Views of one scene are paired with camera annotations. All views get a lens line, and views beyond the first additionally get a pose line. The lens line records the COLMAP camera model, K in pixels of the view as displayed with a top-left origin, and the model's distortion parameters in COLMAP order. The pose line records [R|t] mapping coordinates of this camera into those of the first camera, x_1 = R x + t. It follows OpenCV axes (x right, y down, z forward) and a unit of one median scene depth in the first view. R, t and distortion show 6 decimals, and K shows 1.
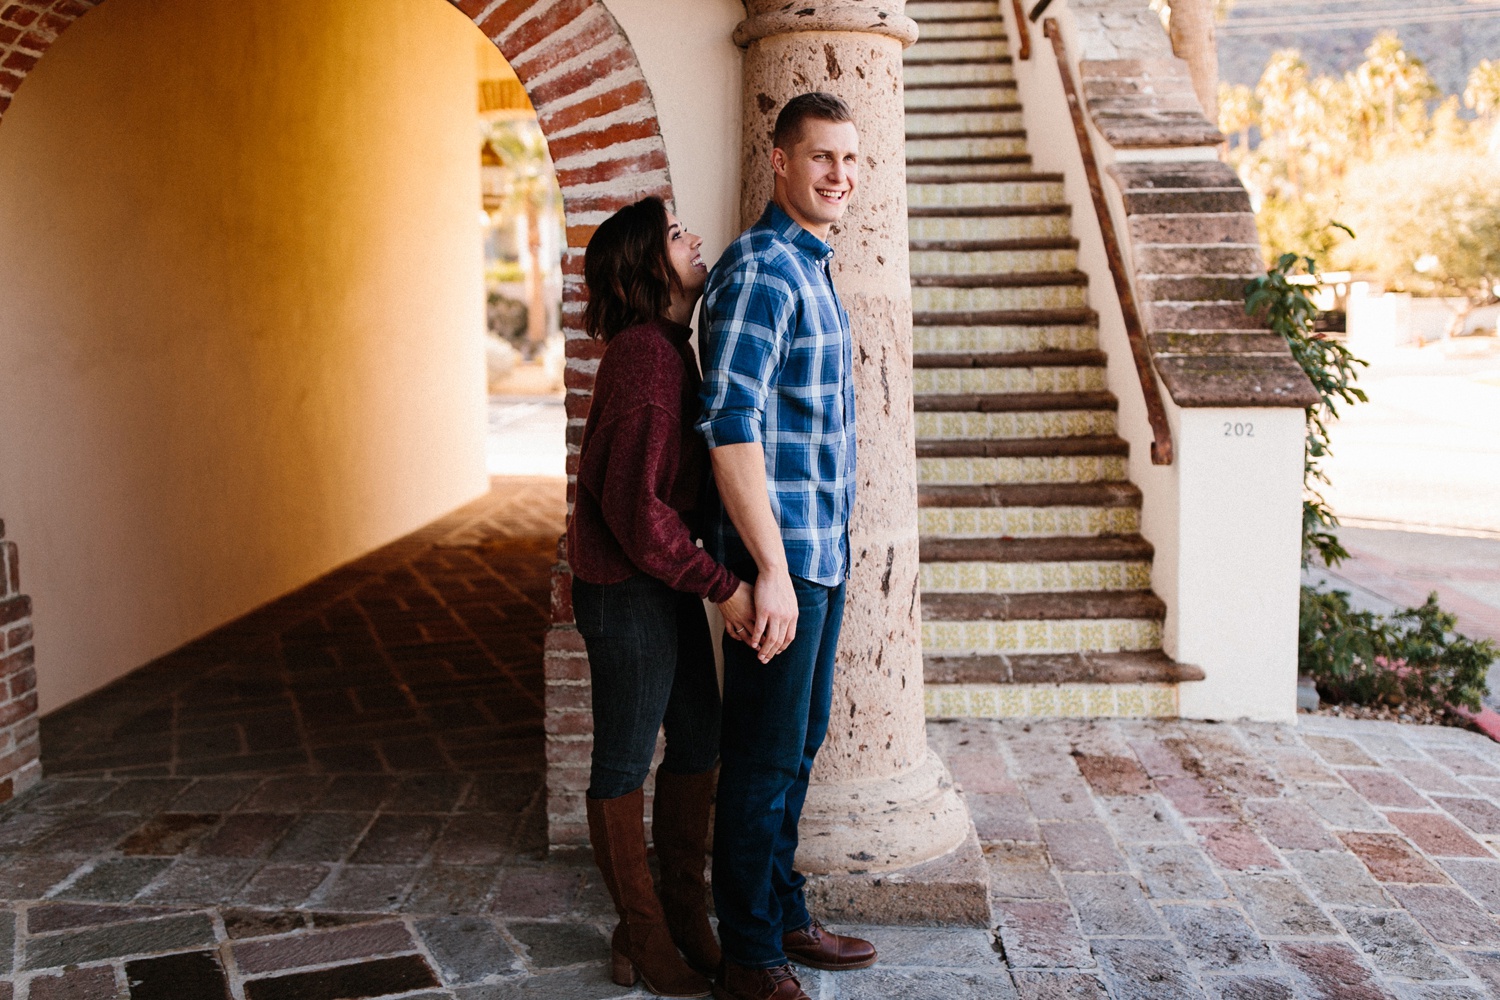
lens RADIAL K [[1501.3, 0, 794.3], [0, 1501.3, 476.7], [0, 0, 1]] dist [0.009511, -0.009922]
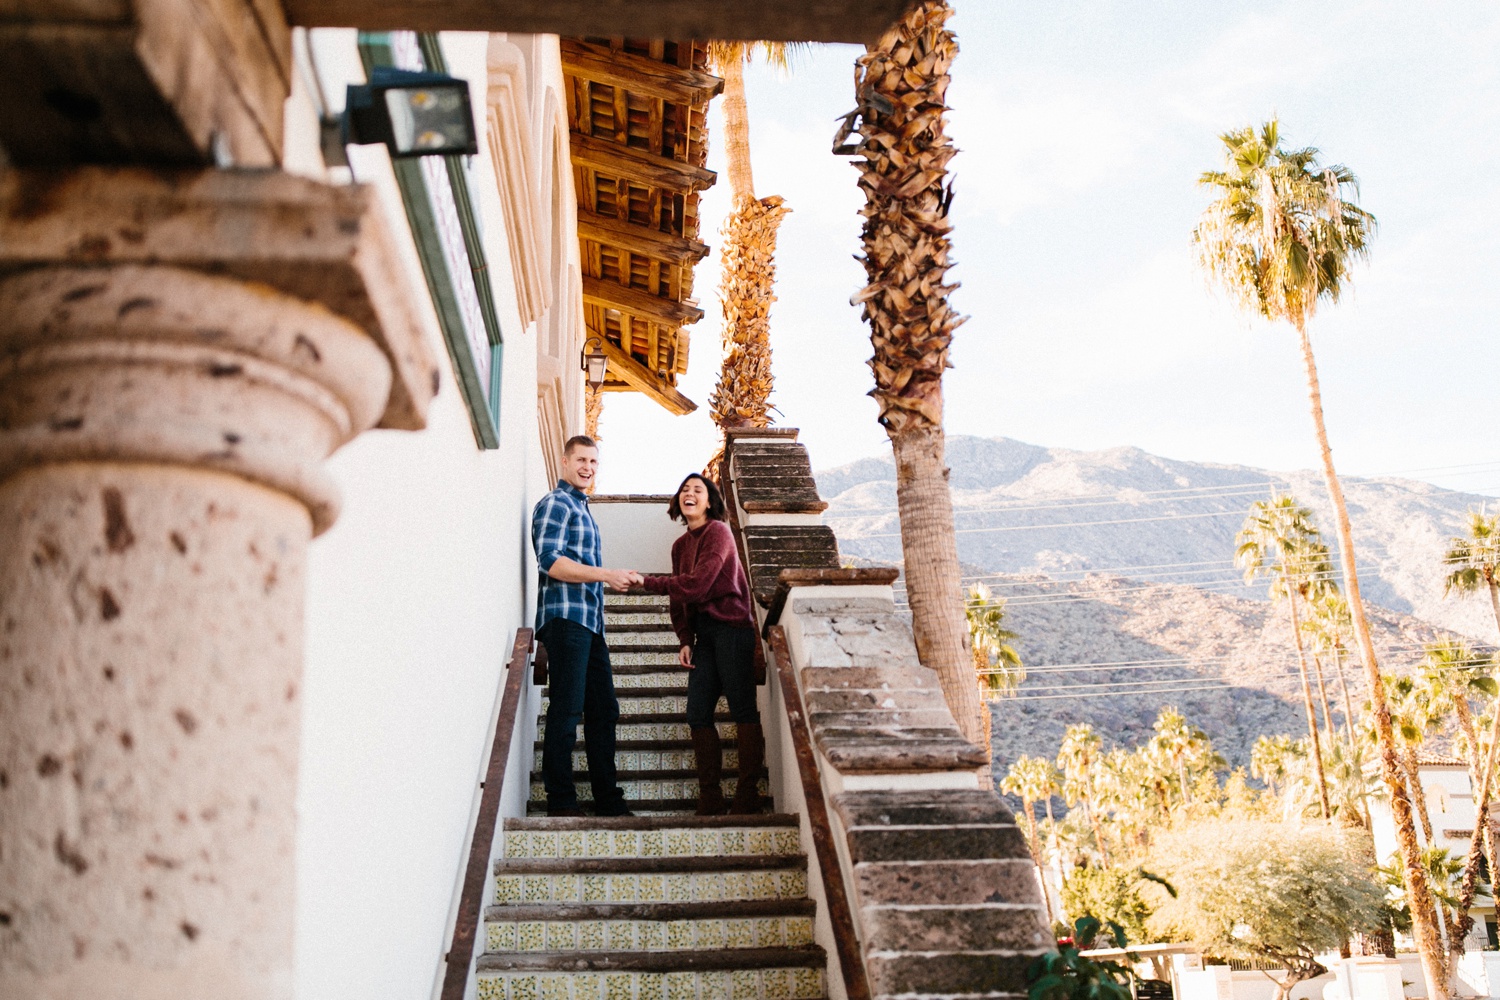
lens RADIAL K [[1480.3, 0, 750.9], [0, 1480.3, 495.9], [0, 0, 1]] dist [0.019521, -0.031641]
pose [[0.996011, 0.017889, 0.087424, 0.120148], [0.020148, 0.909319, -0.415611, -0.047730], [-0.086932, 0.415714, 0.905331, 0.337038]]
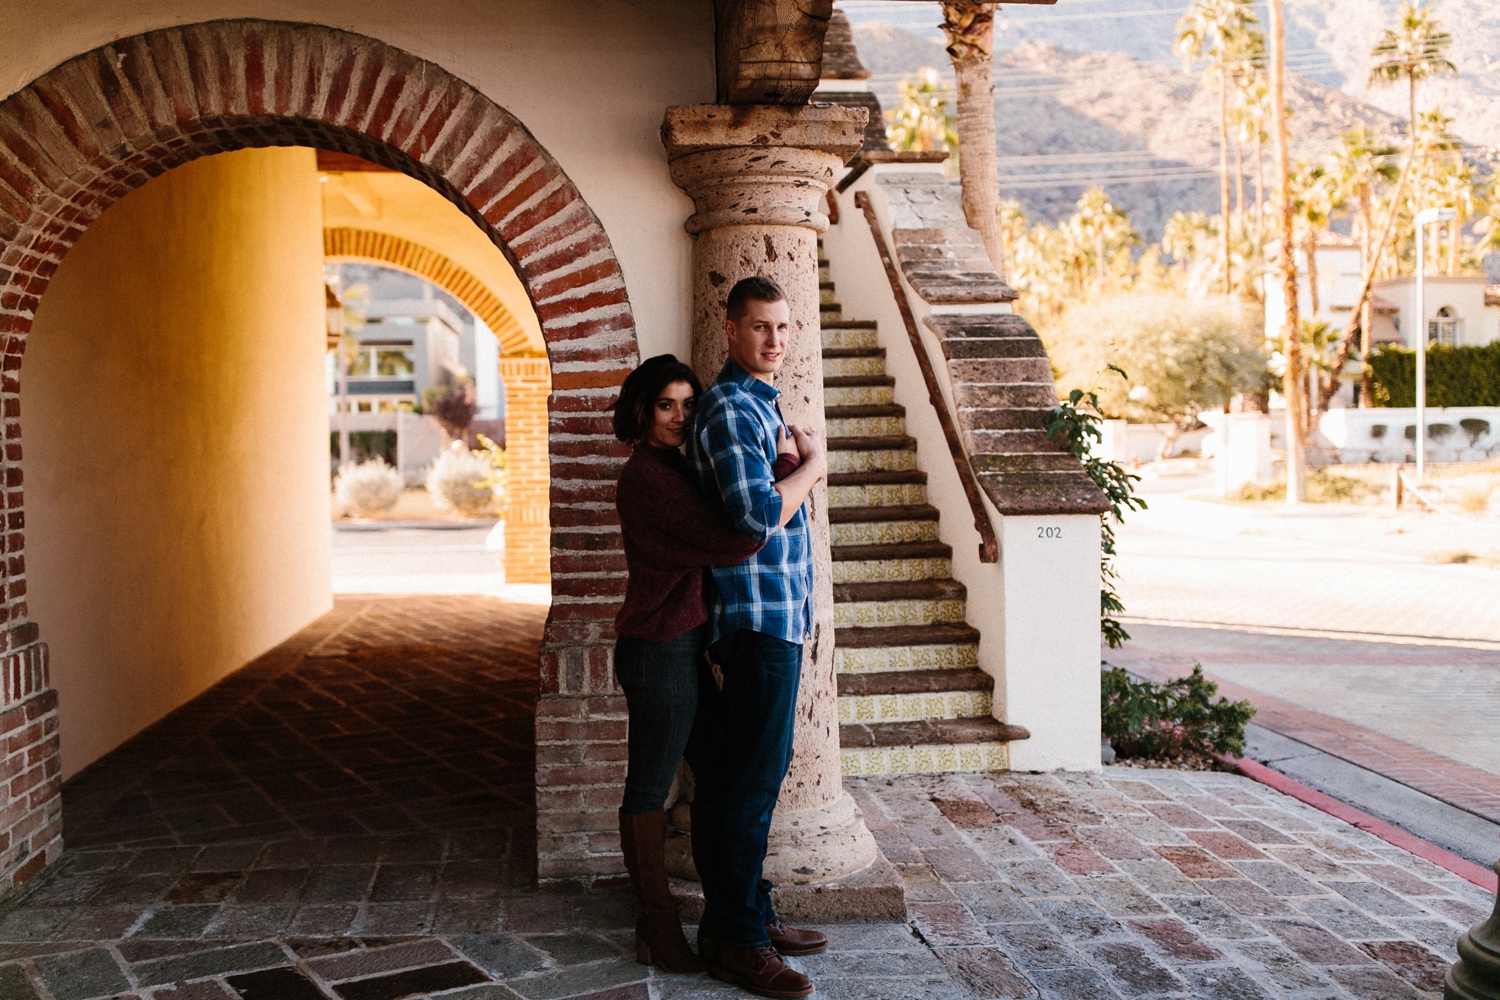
lens RADIAL K [[1438.9, 0, 747.7], [0, 1438.9, 499.9], [0, 0, 1]] dist [0.014566, -0.017430]
pose [[0.991131, -0.011834, 0.132357, -0.101422], [0.020667, 0.997634, -0.065563, 0.013588], [-0.131268, 0.067717, 0.989031, -0.133443]]
